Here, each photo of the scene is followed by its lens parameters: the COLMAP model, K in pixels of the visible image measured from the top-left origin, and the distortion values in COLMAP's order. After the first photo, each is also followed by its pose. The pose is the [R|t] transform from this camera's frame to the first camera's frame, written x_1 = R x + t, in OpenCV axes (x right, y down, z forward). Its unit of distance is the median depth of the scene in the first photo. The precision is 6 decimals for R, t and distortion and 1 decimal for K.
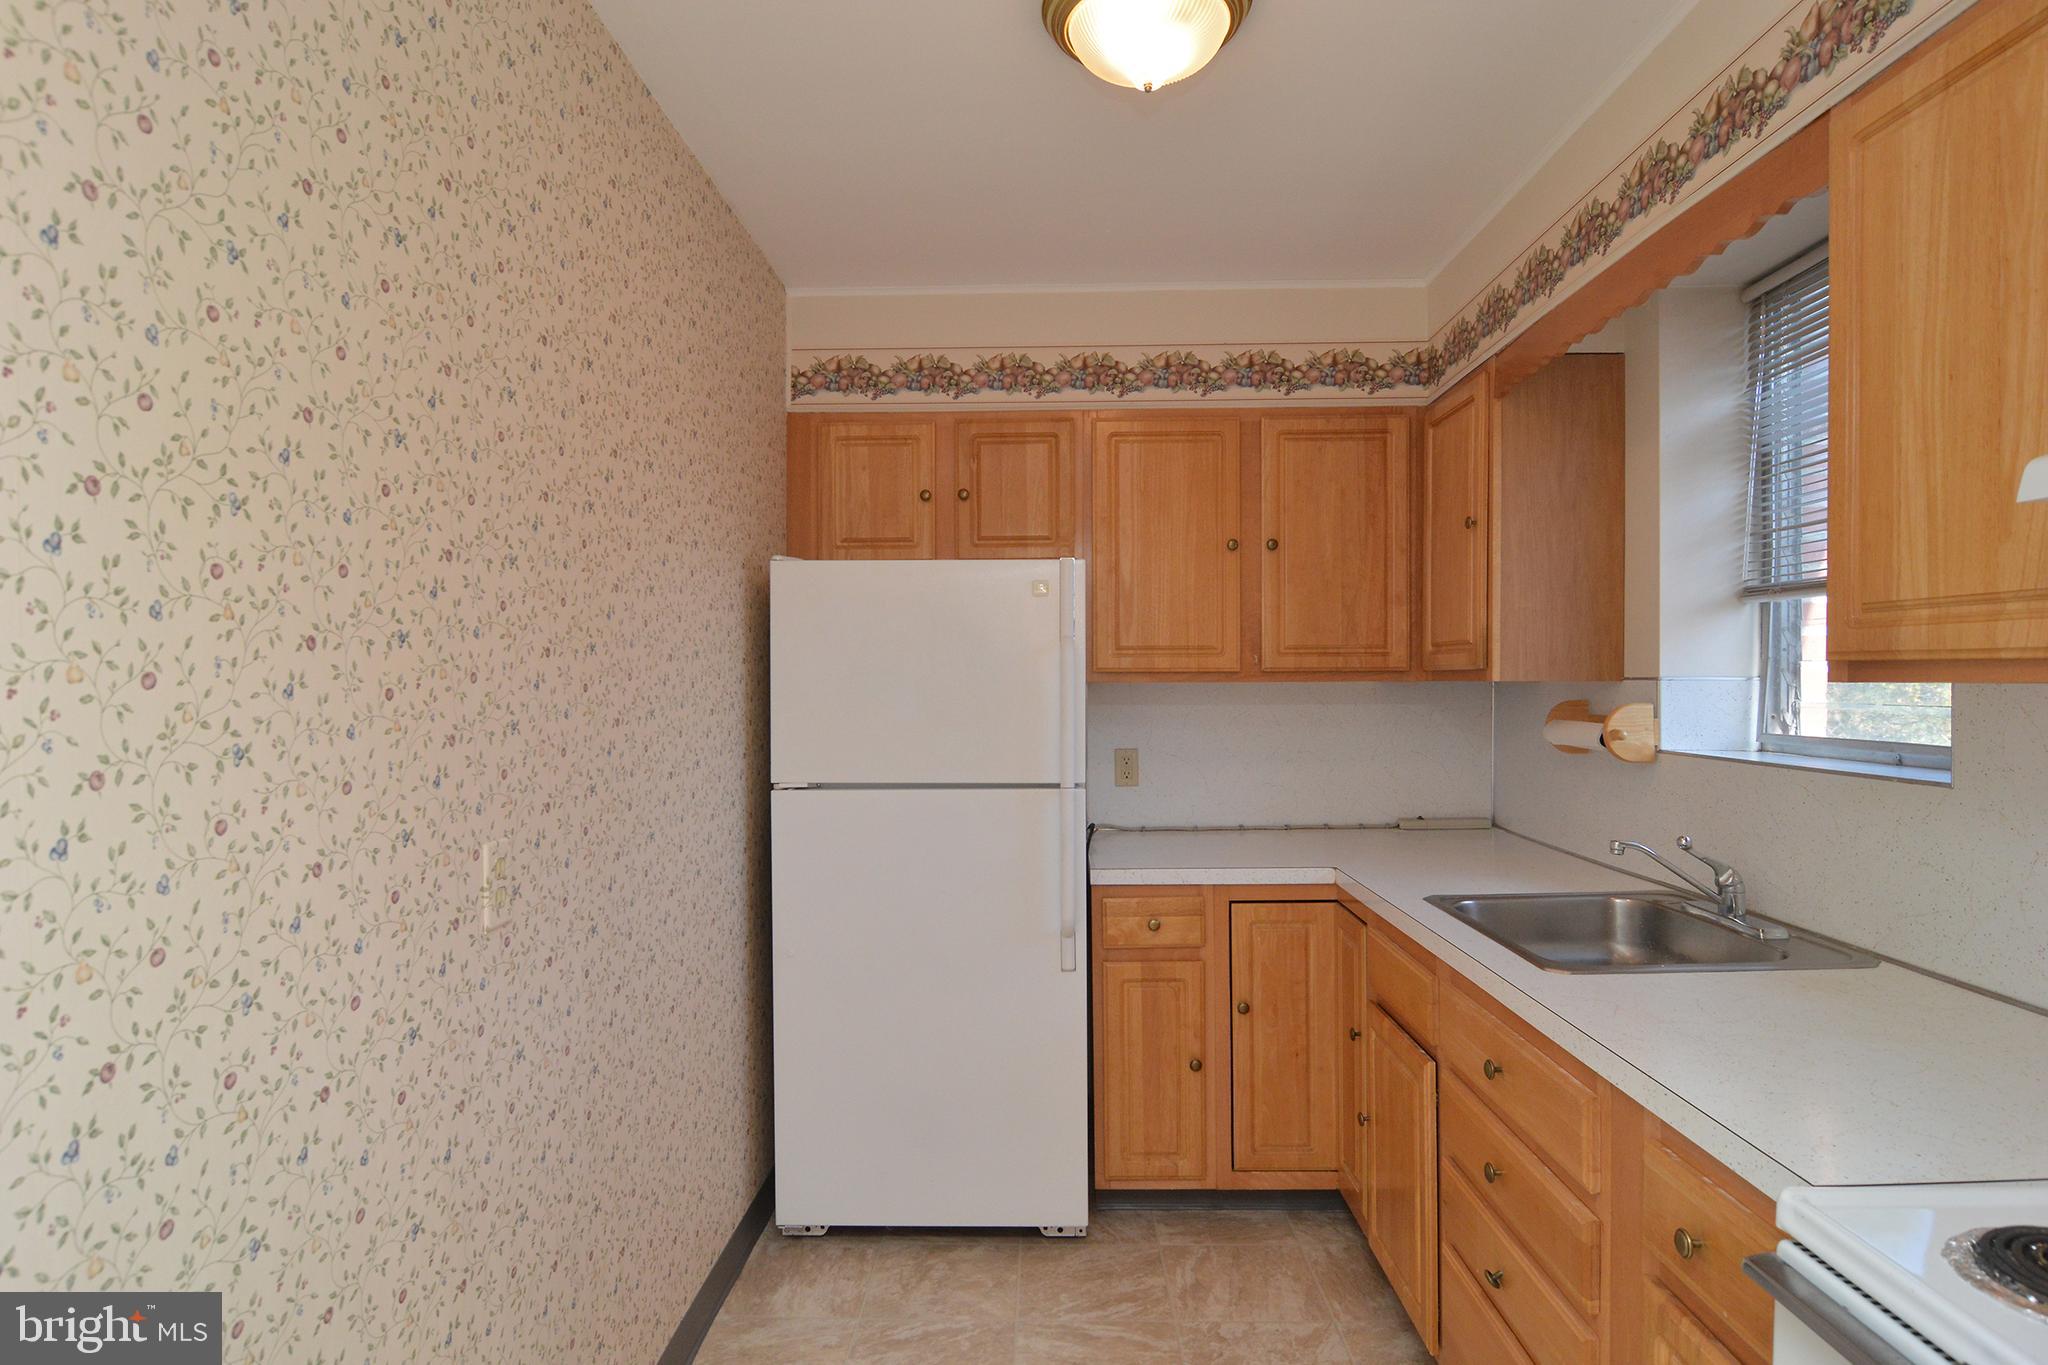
lens RADIAL K [[1117.4, 0, 1020.8], [0, 1117.4, 689.3], [0, 0, 1]] dist [-0.004006, -0.010783]
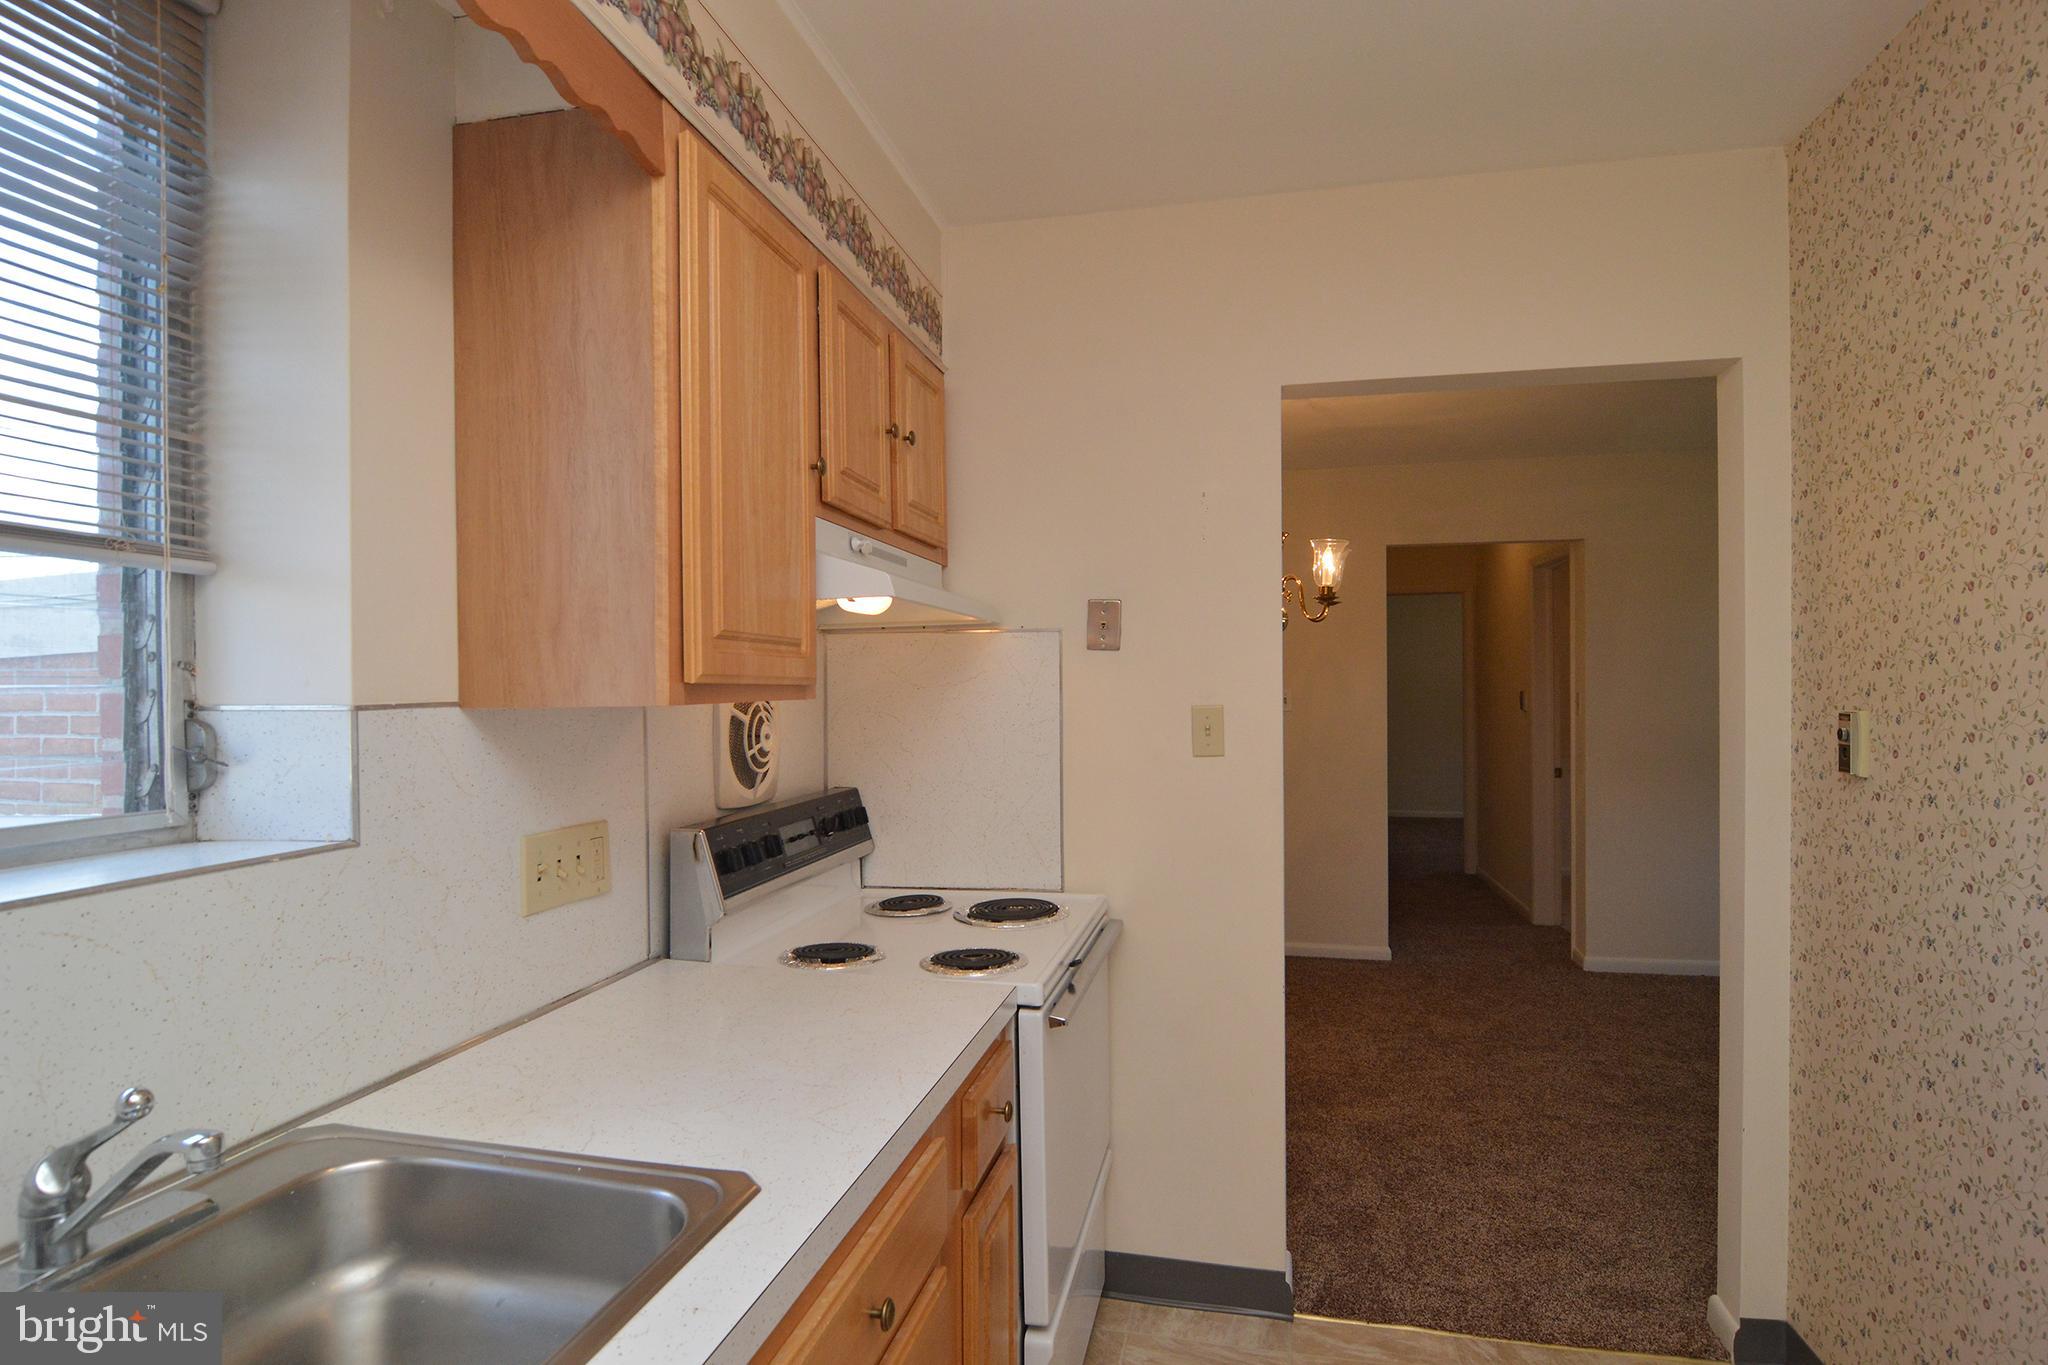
lens RADIAL K [[1117.4, 0, 1020.8], [0, 1117.4, 689.3], [0, 0, 1]] dist [-0.004006, -0.010783]
pose [[-0.982749, 0.013717, 0.184434, 0.138556], [0.016496, 0.999772, 0.013542, -0.015455], [-0.184206, 0.016351, -0.982752, 1.015113]]
